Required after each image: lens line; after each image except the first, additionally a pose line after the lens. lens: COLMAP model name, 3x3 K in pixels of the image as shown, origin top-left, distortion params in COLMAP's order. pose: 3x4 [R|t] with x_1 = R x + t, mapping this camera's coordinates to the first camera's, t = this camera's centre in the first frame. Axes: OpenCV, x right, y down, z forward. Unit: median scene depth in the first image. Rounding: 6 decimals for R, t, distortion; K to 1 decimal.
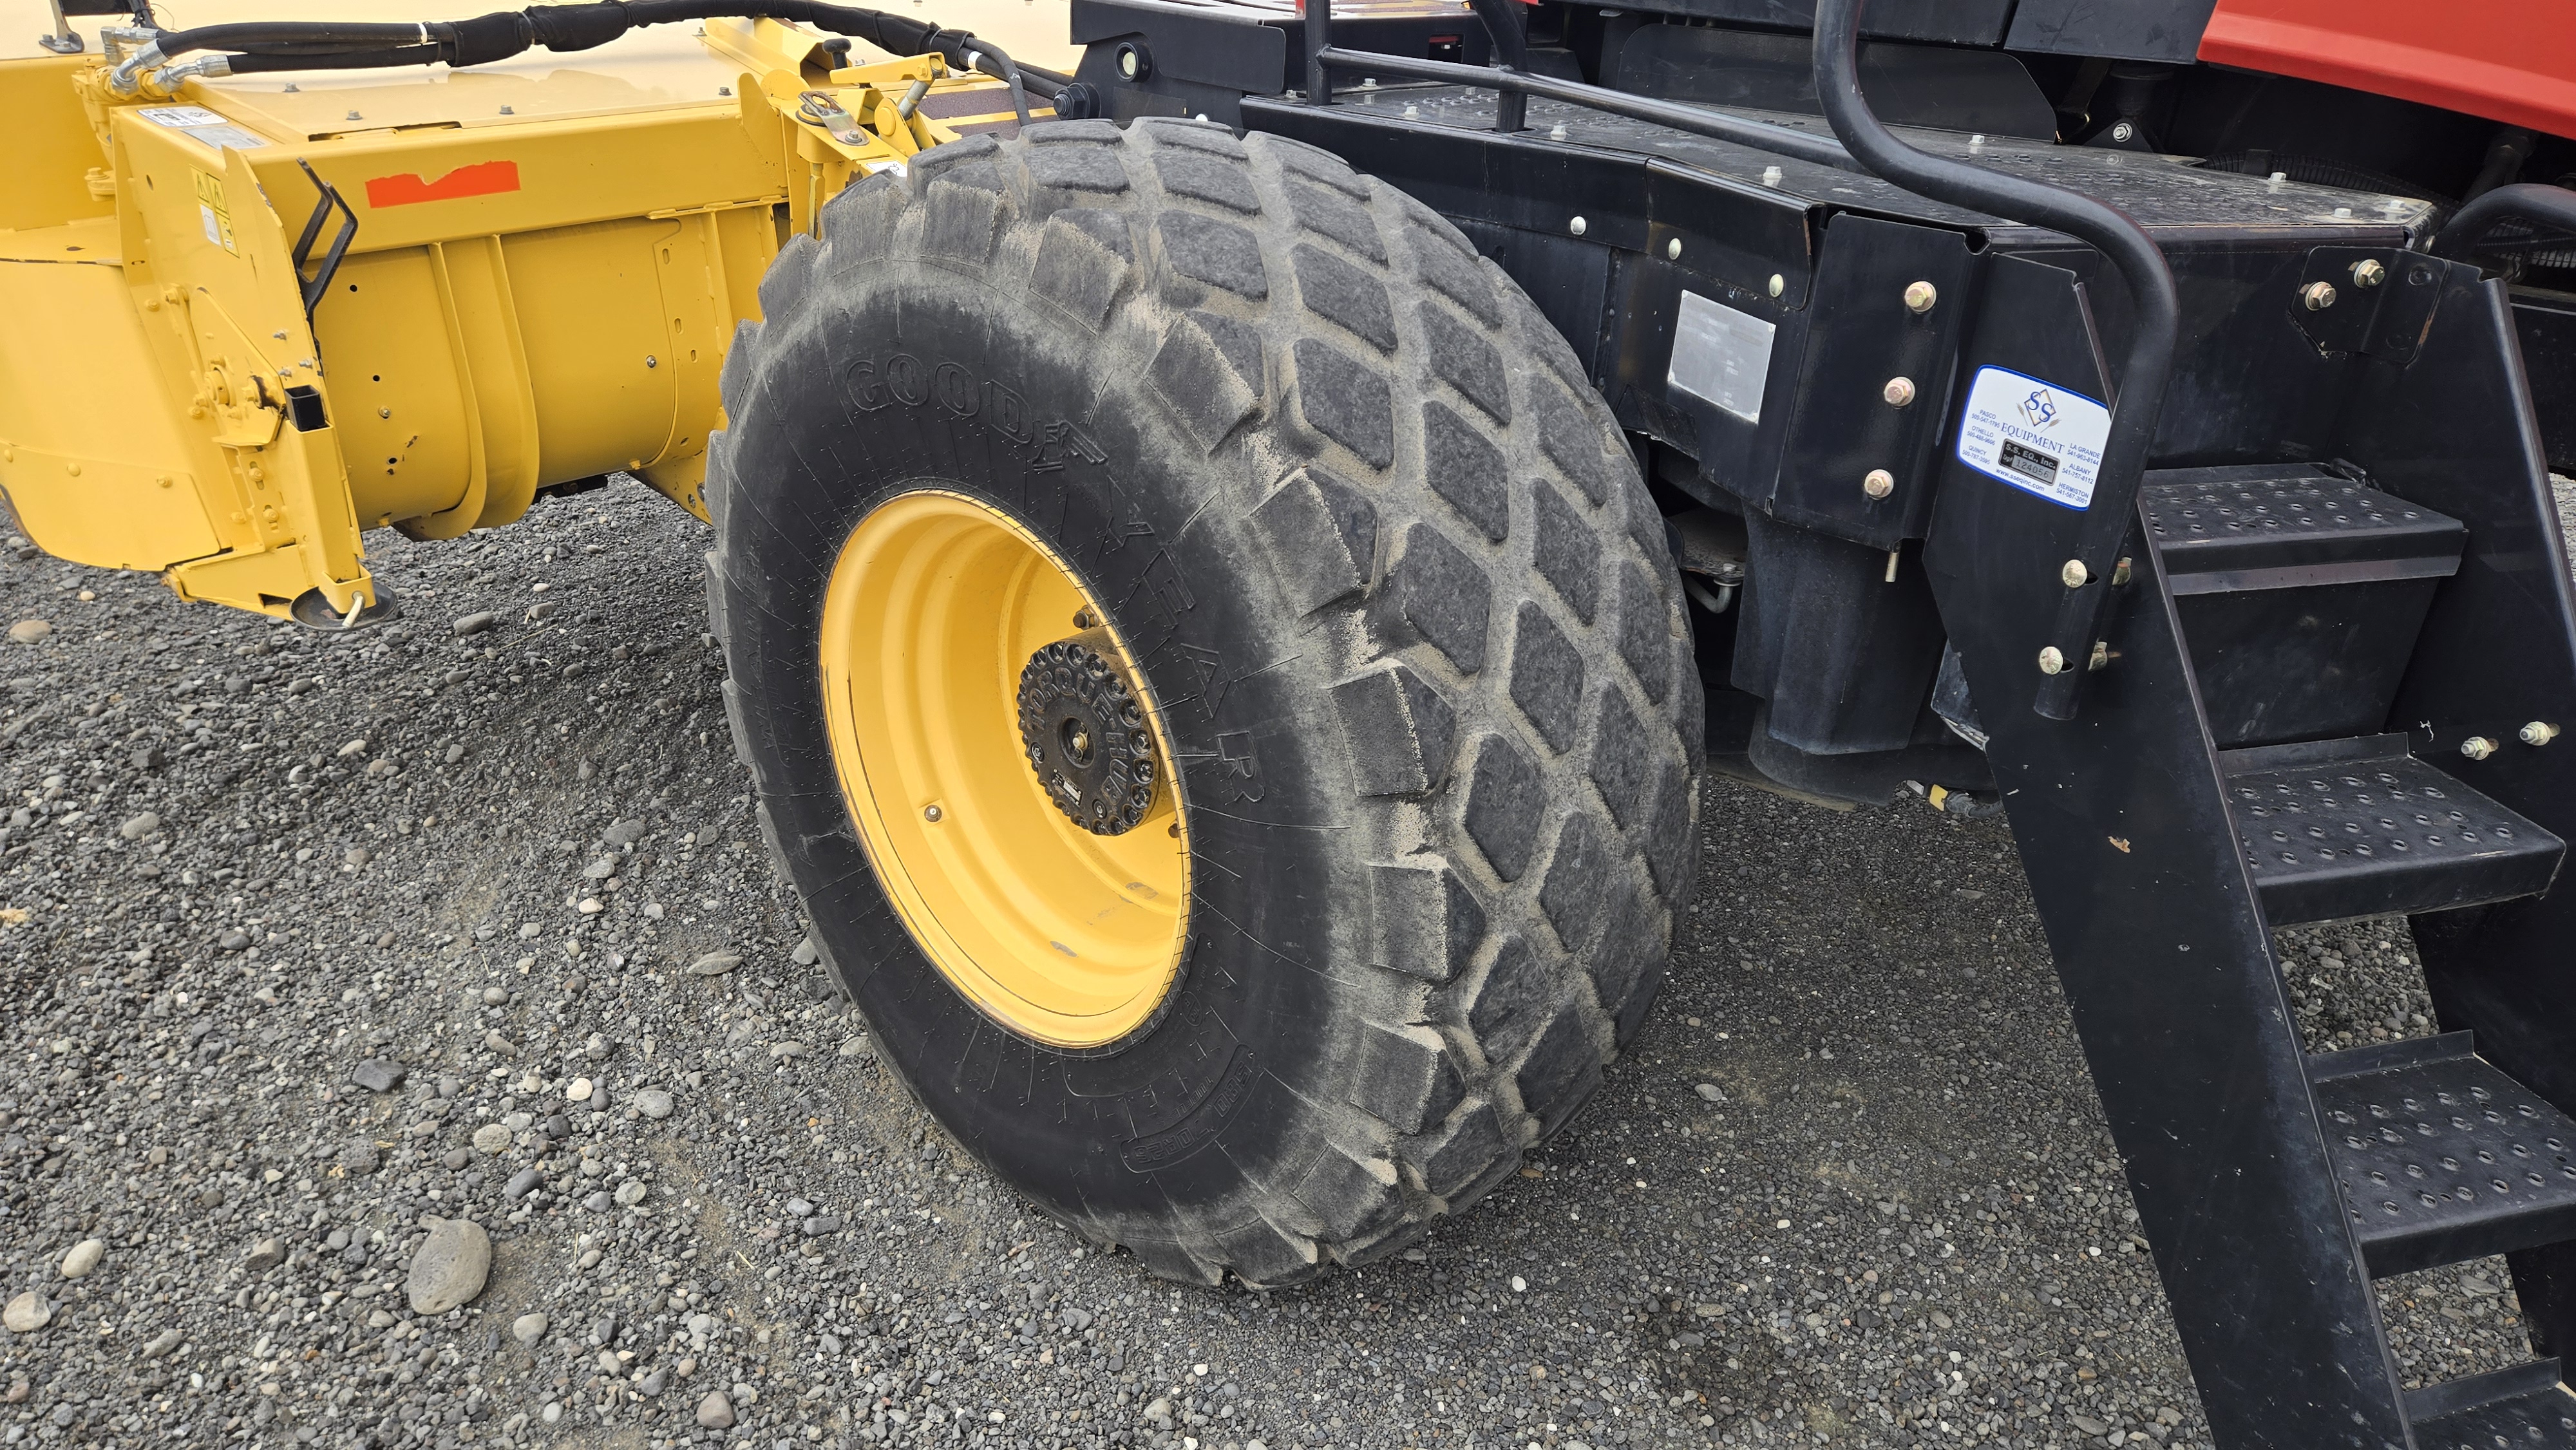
lens RADIAL K [[1735.0, 0, 1269.0], [0, 1735.0, 744.3], [0, 0, 1]] dist [0.098662, -0.095486]
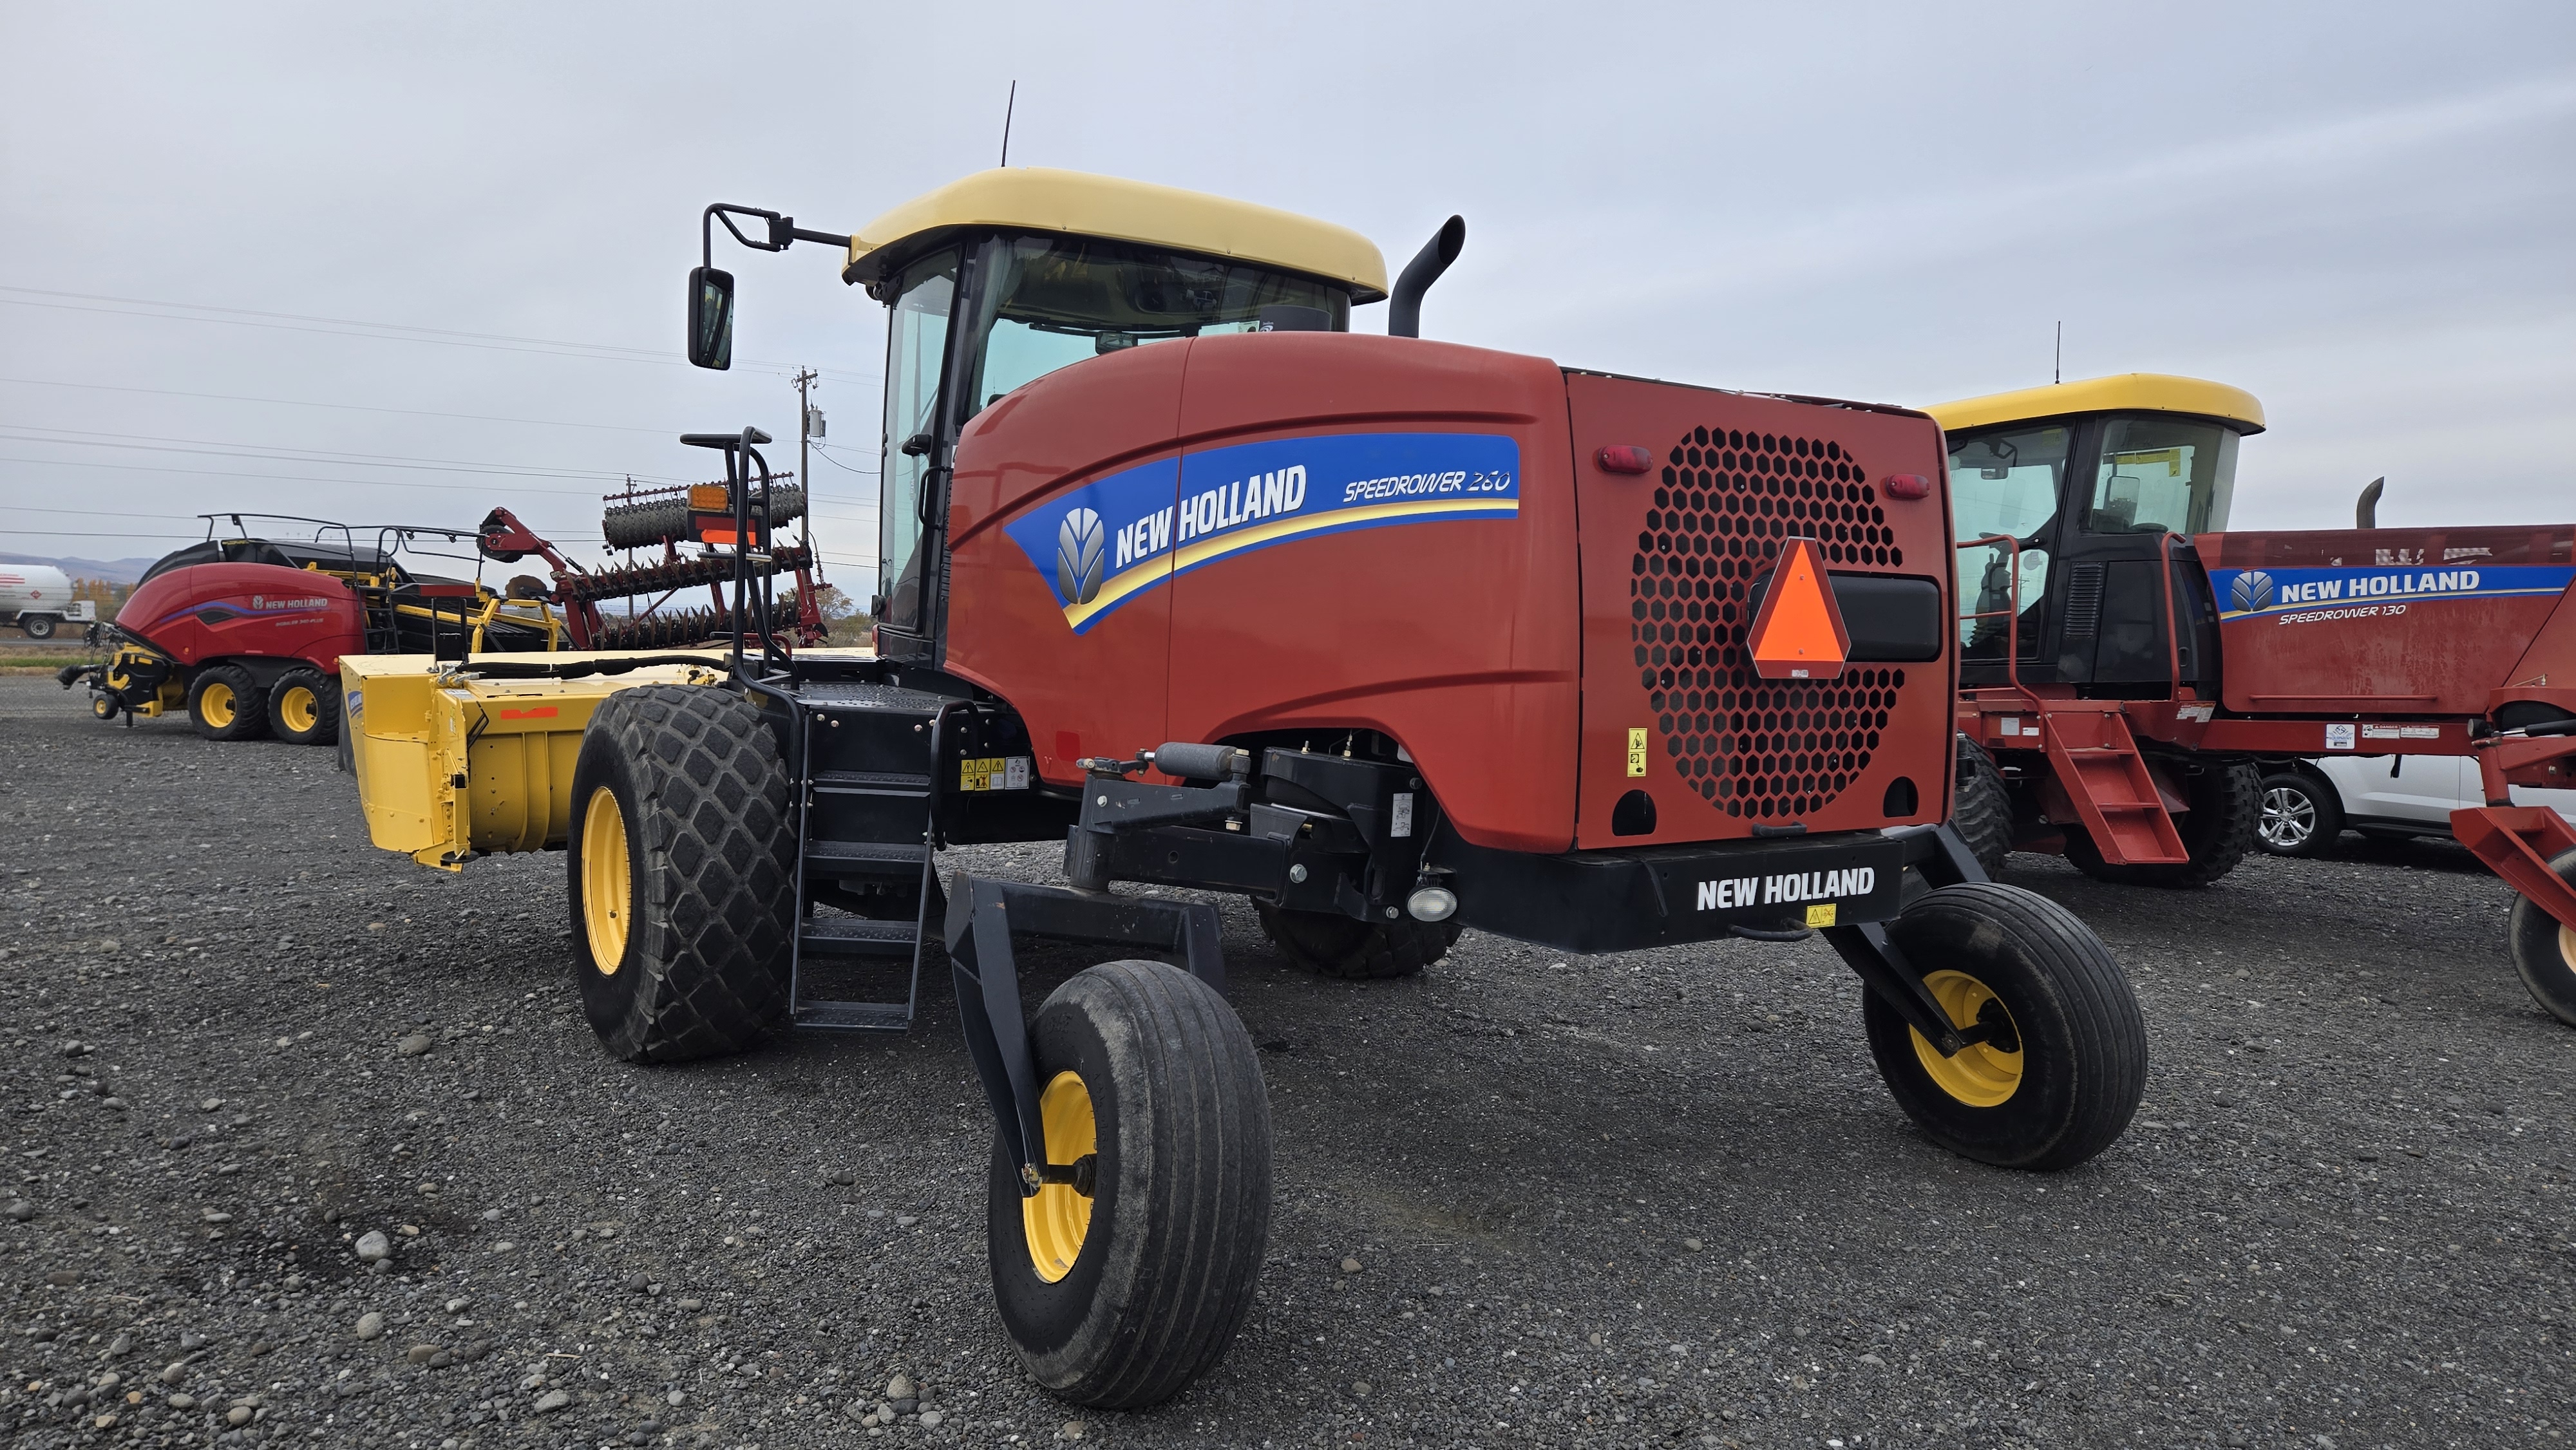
lens RADIAL K [[1735.0, 0, 1269.0], [0, 1735.0, 744.3], [0, 0, 1]] dist [0.098662, -0.095486]
pose [[0.978799, 0.022895, -0.203539, 1.942044], [-0.095310, 0.930502, -0.353669, 0.941340], [0.181296, 0.365570, 0.912957, -2.056533]]
